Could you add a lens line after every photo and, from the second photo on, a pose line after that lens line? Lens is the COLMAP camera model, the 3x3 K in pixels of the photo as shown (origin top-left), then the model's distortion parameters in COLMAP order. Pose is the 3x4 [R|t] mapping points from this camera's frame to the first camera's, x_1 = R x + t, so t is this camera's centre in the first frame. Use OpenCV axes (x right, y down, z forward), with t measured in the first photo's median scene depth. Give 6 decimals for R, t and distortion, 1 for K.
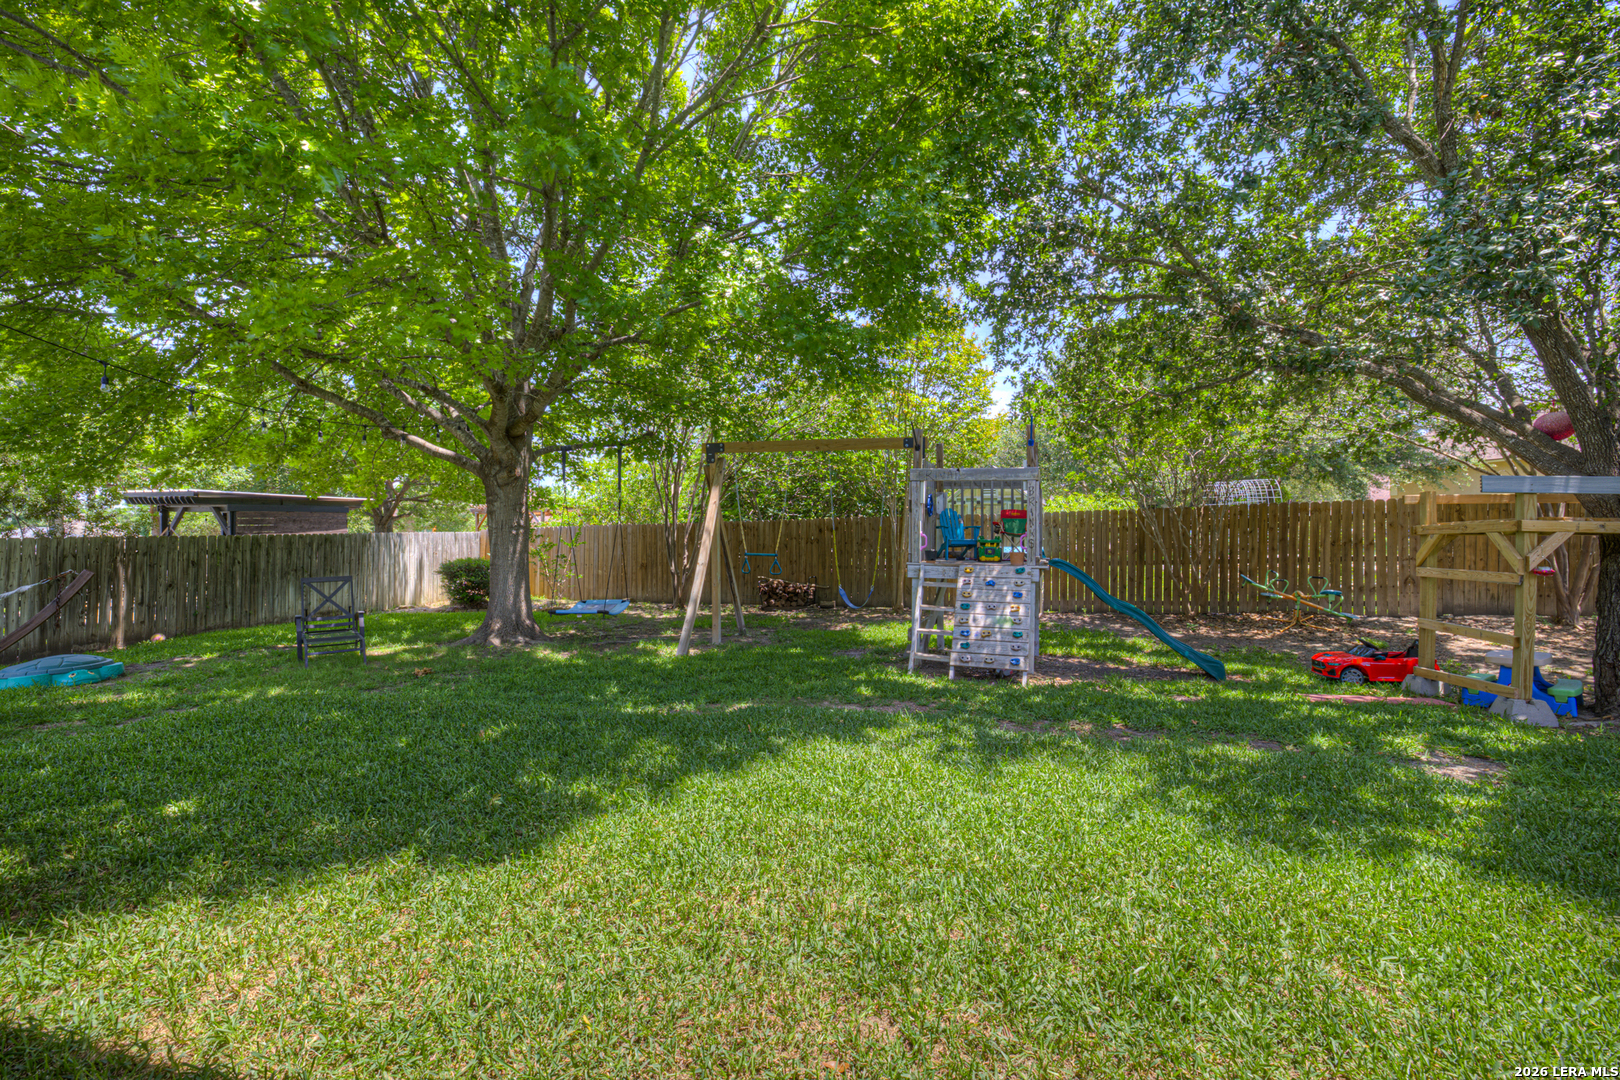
lens RADIAL K [[719.7, 0, 809.0], [0, 719.7, 535.4], [0, 0, 1]] dist [-0.015372, 0.003969]
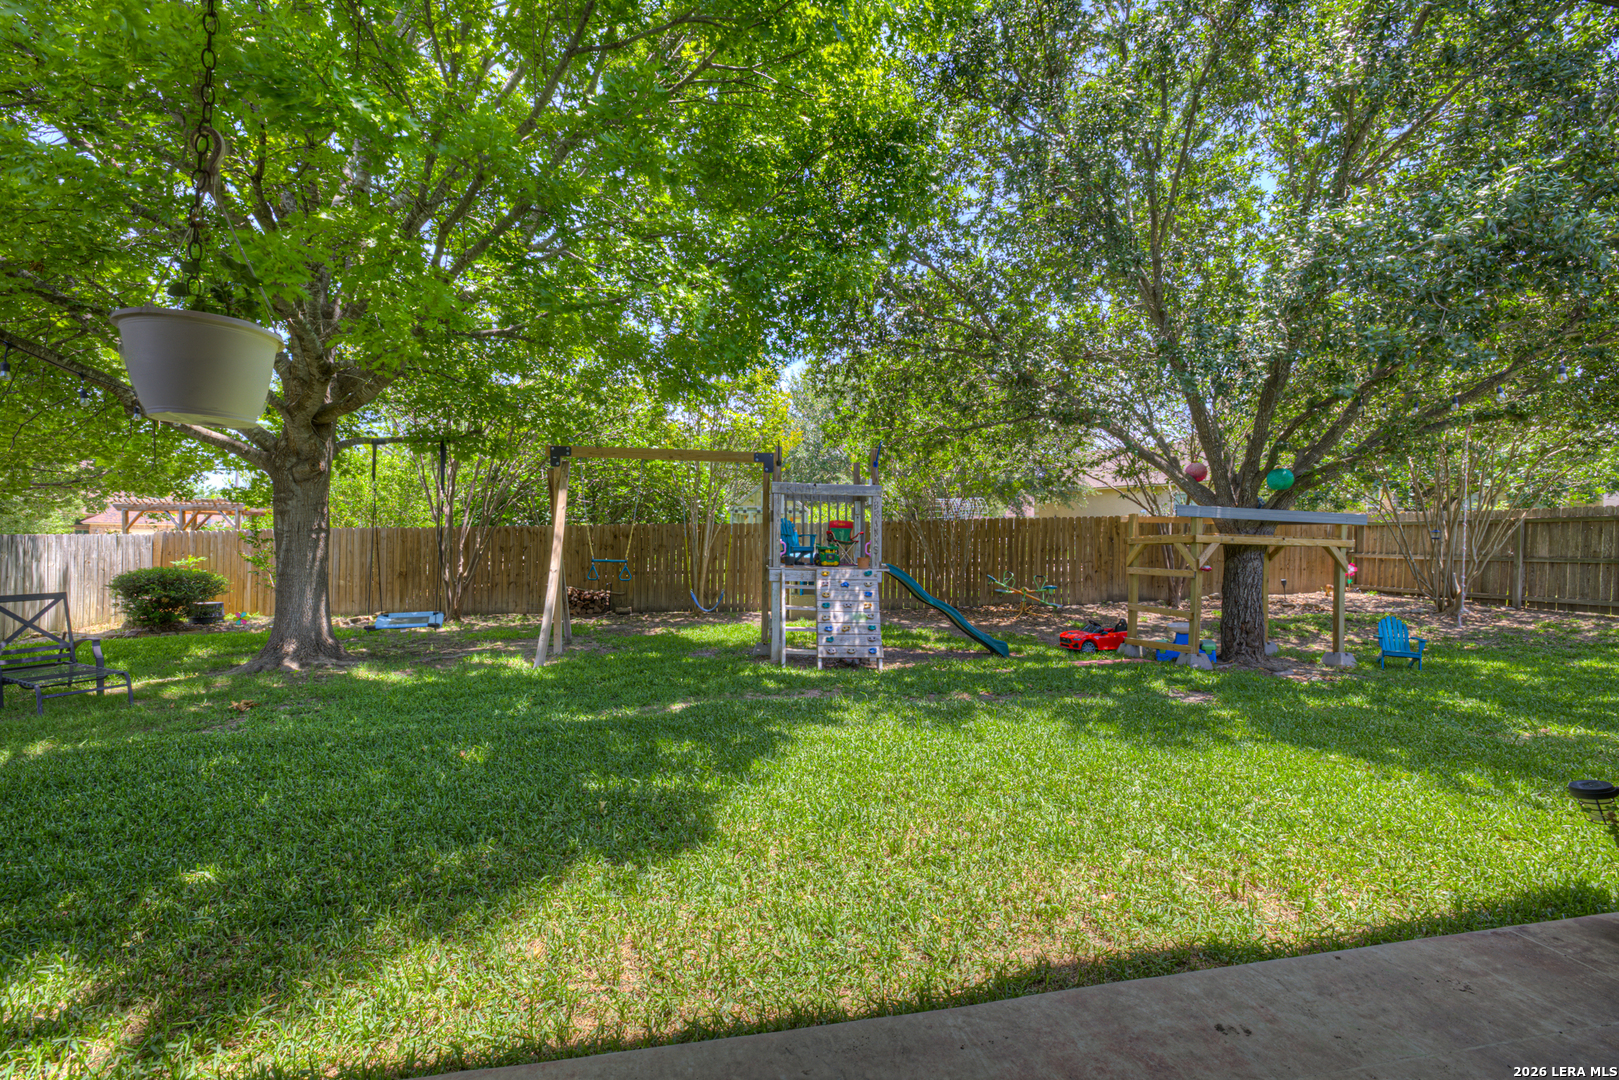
lens RADIAL K [[719.3, 0, 807.4], [0, 719.3, 544.3], [0, 0, 1]] dist [-0.015372, 0.003969]
pose [[0.905022, 0.004509, 0.425341, -0.296217], [-0.006120, 0.999978, 0.002422, -0.000503], [-0.425321, -0.004795, 0.905030, -0.015977]]
